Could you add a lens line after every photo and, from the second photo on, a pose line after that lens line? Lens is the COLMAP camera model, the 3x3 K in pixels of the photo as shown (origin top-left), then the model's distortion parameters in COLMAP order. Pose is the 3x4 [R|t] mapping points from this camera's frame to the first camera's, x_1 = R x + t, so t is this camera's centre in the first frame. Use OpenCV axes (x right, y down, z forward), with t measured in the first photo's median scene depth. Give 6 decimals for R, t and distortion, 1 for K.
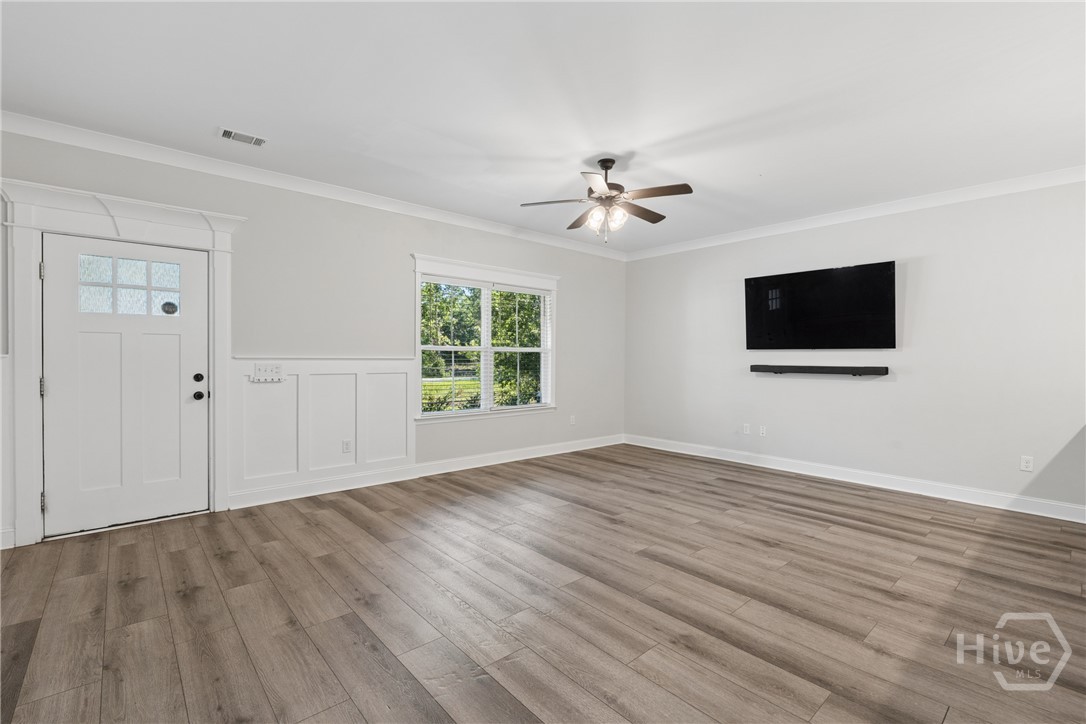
lens RADIAL K [[479.2, 0, 543.0], [0, 479.2, 360.7], [0, 0, 1]] dist [-0.002385, -0.002192]
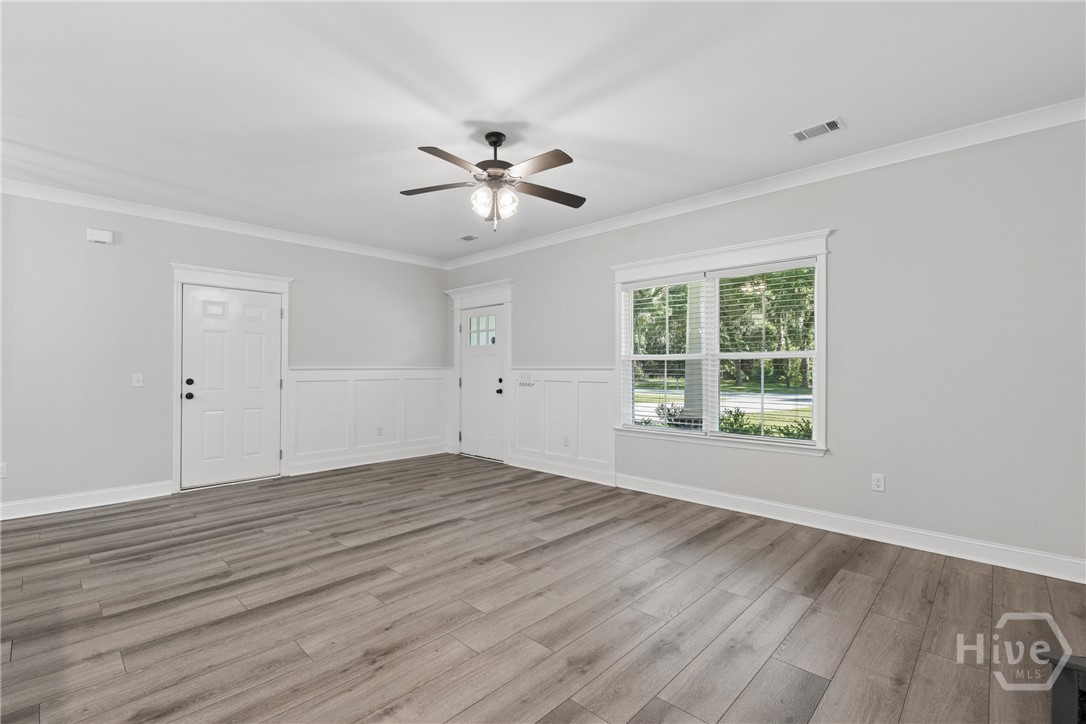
lens RADIAL K [[479.2, 0, 536.2], [0, 479.2, 363.5], [0, 0, 1]] dist [-0.002385, -0.002192]
pose [[0.088763, -0.017099, -0.995906, 1.122129], [-0.005608, 0.999828, -0.017666, 0.005506], [0.996037, 0.007154, 0.088652, 1.141573]]
